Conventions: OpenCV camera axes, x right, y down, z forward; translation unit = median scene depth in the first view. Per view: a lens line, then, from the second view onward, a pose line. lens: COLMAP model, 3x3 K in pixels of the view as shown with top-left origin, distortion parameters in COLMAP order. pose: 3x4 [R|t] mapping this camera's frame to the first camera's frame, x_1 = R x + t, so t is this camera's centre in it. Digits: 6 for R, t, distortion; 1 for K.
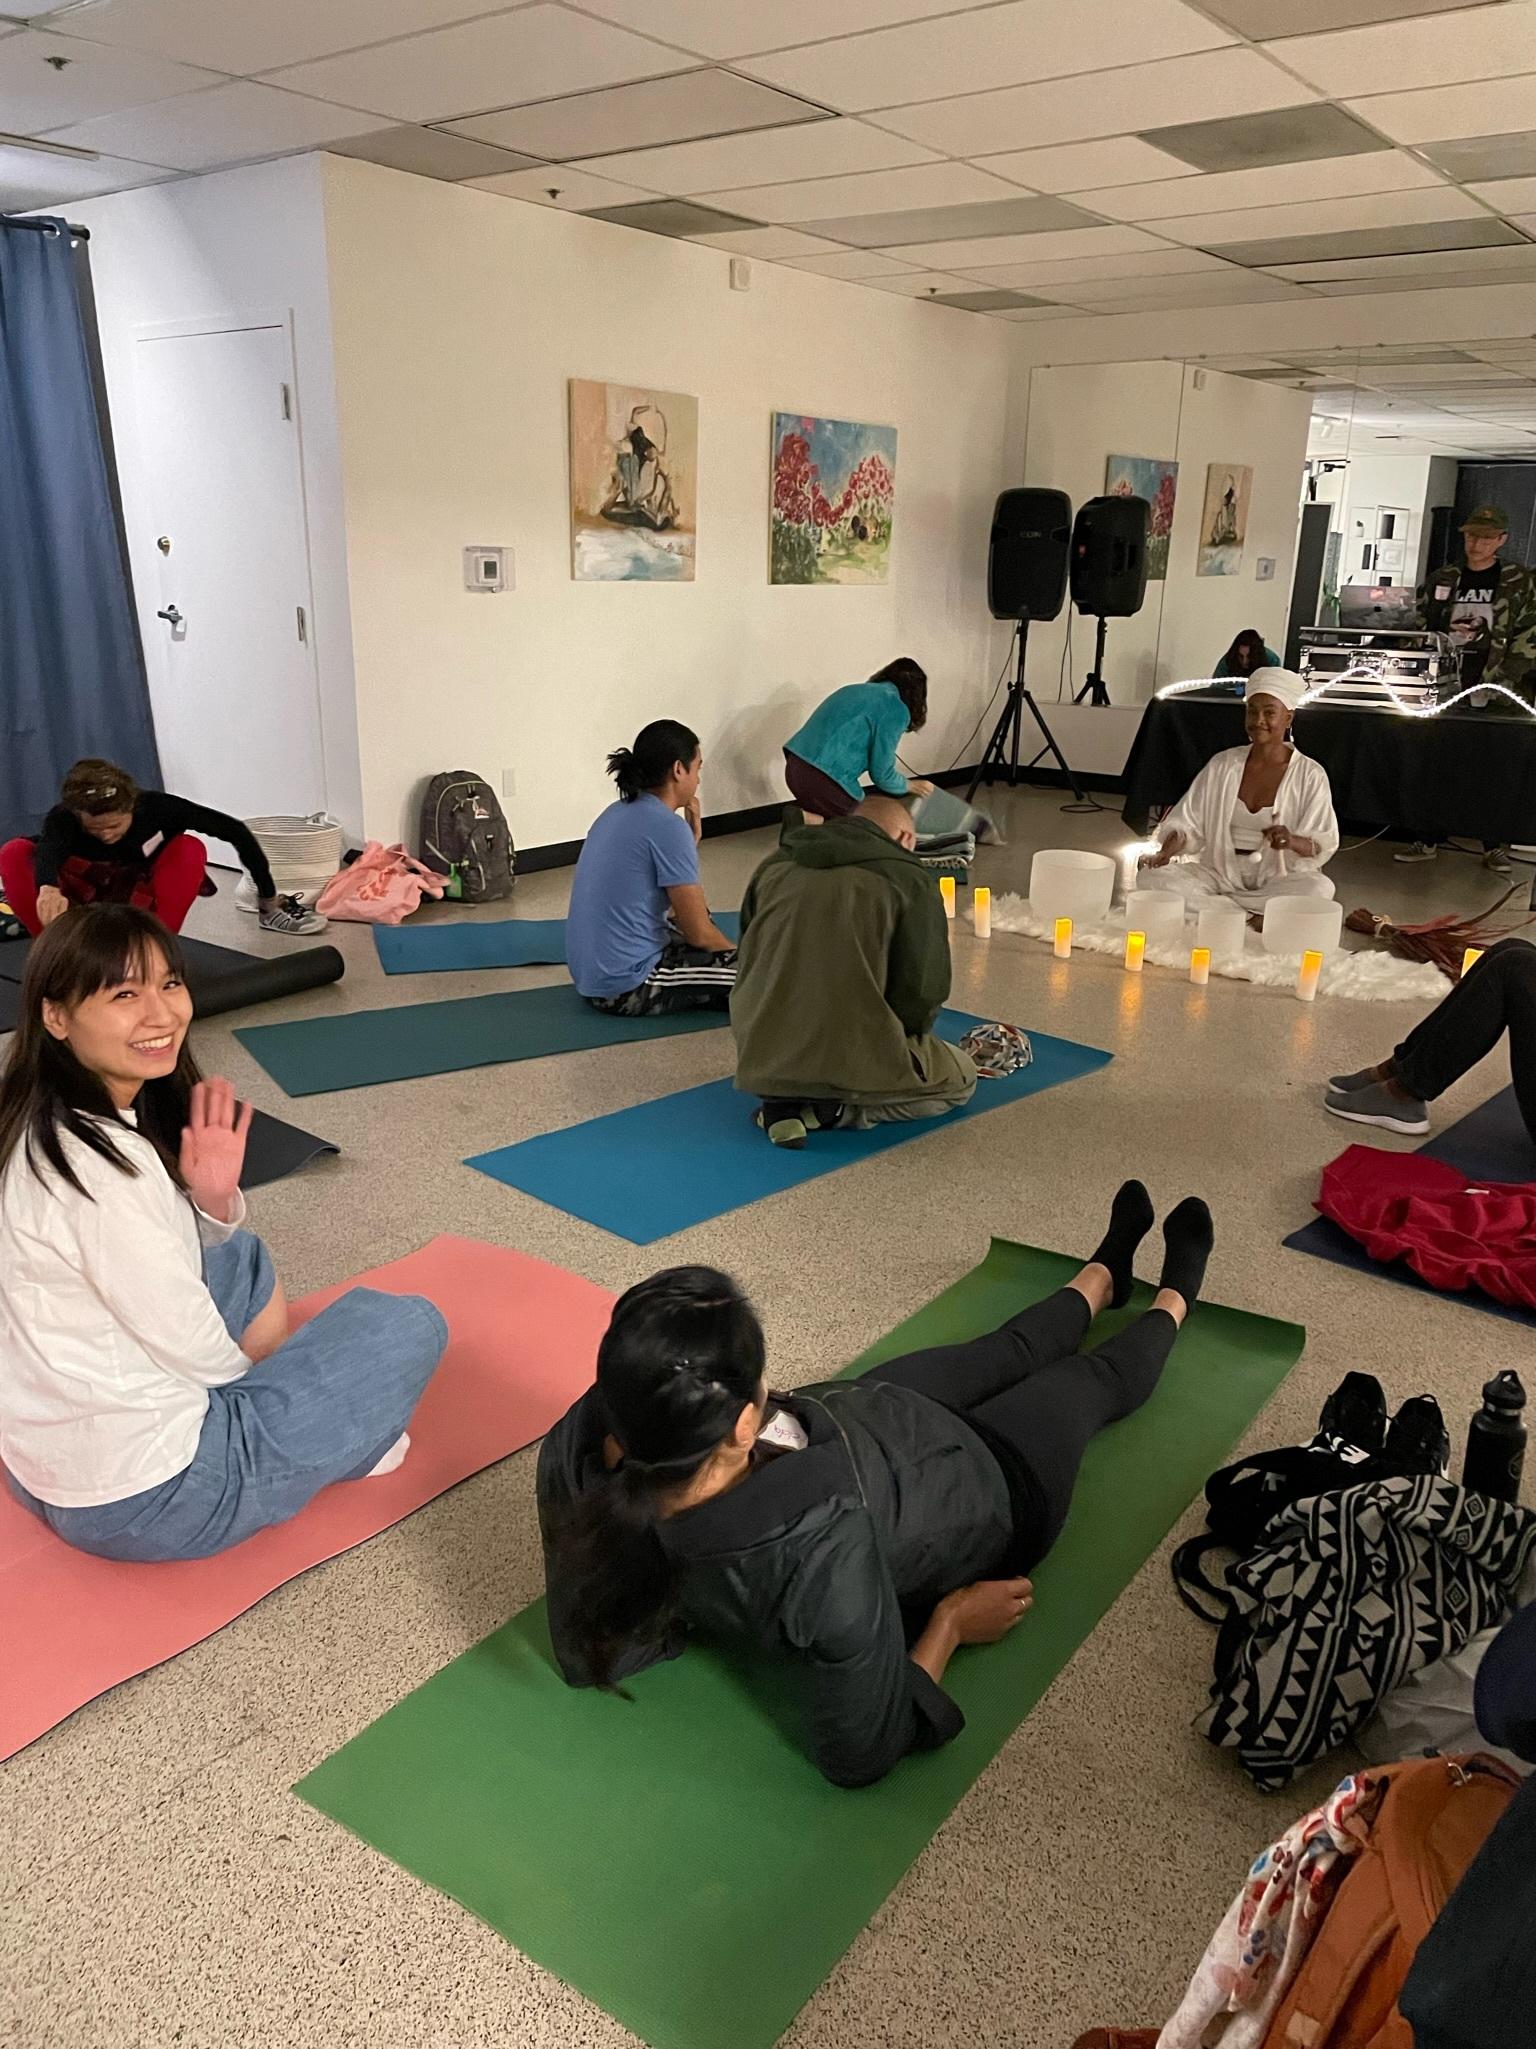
lens RADIAL K [[1530.1, 0, 768.0], [0, 1530.1, 1024.5], [0, 0, 1]] dist [0.092894, -0.123317]
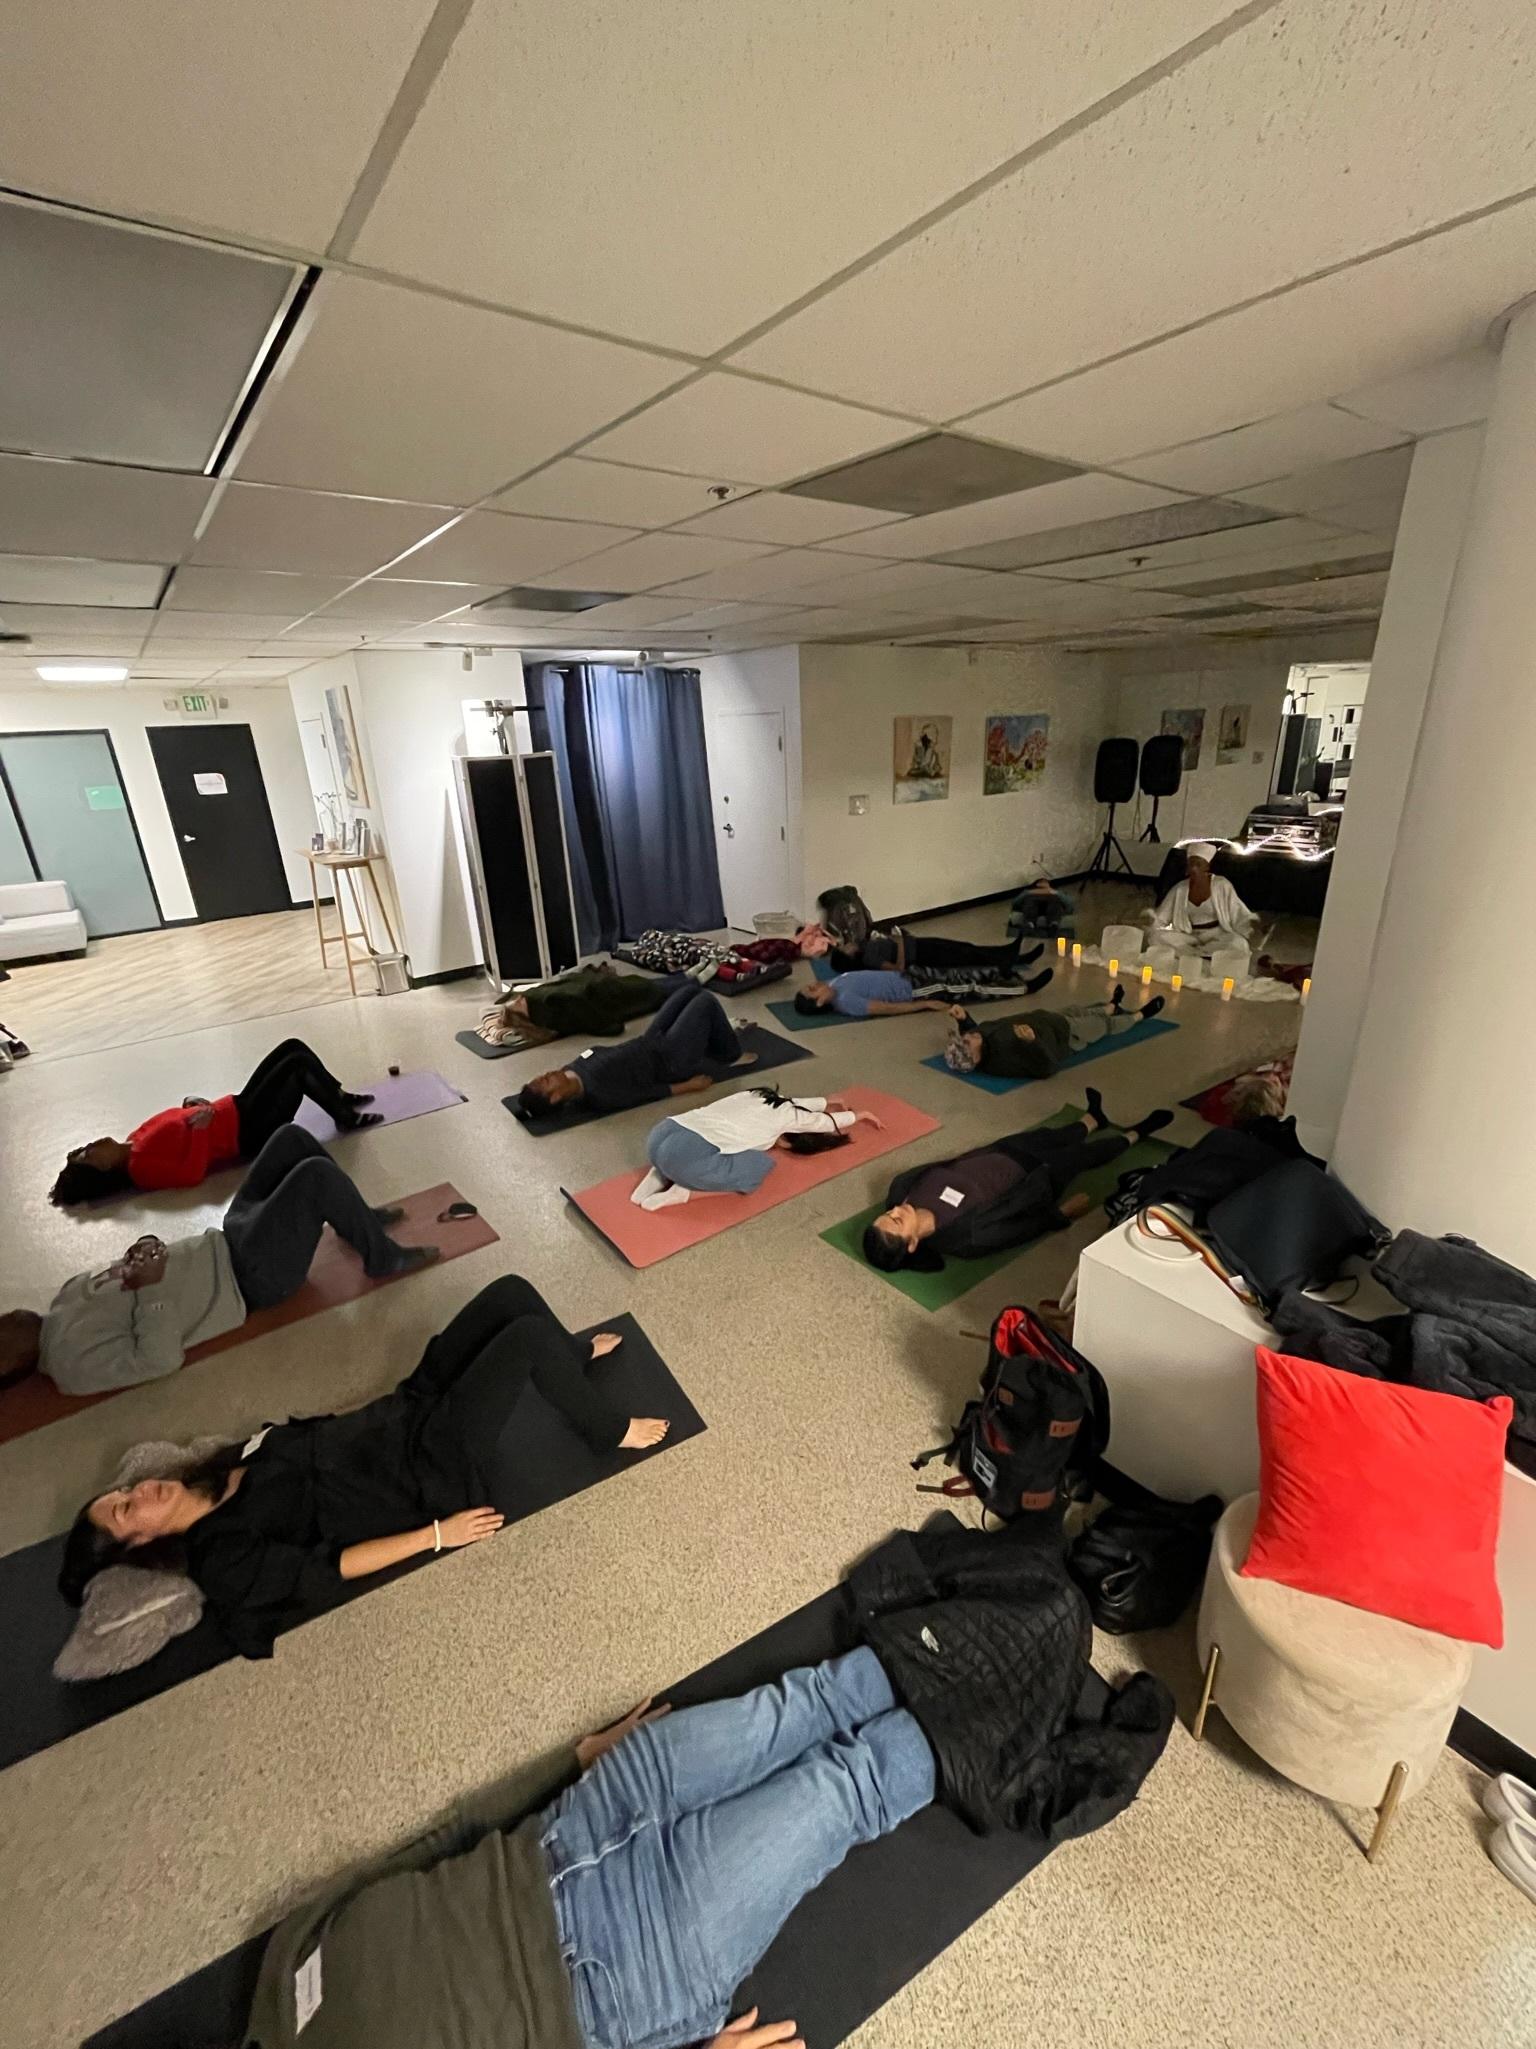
lens RADIAL K [[823.6, 0, 768.0], [0, 823.6, 1024.5], [0, 0, 1]] dist [0.001581, 0.000026]
pose [[0.968161, 0.030876, -0.248418, 0.005535], [-0.017680, 0.998320, 0.055178, -0.025721], [0.249704, -0.049030, 0.967080, -0.228432]]
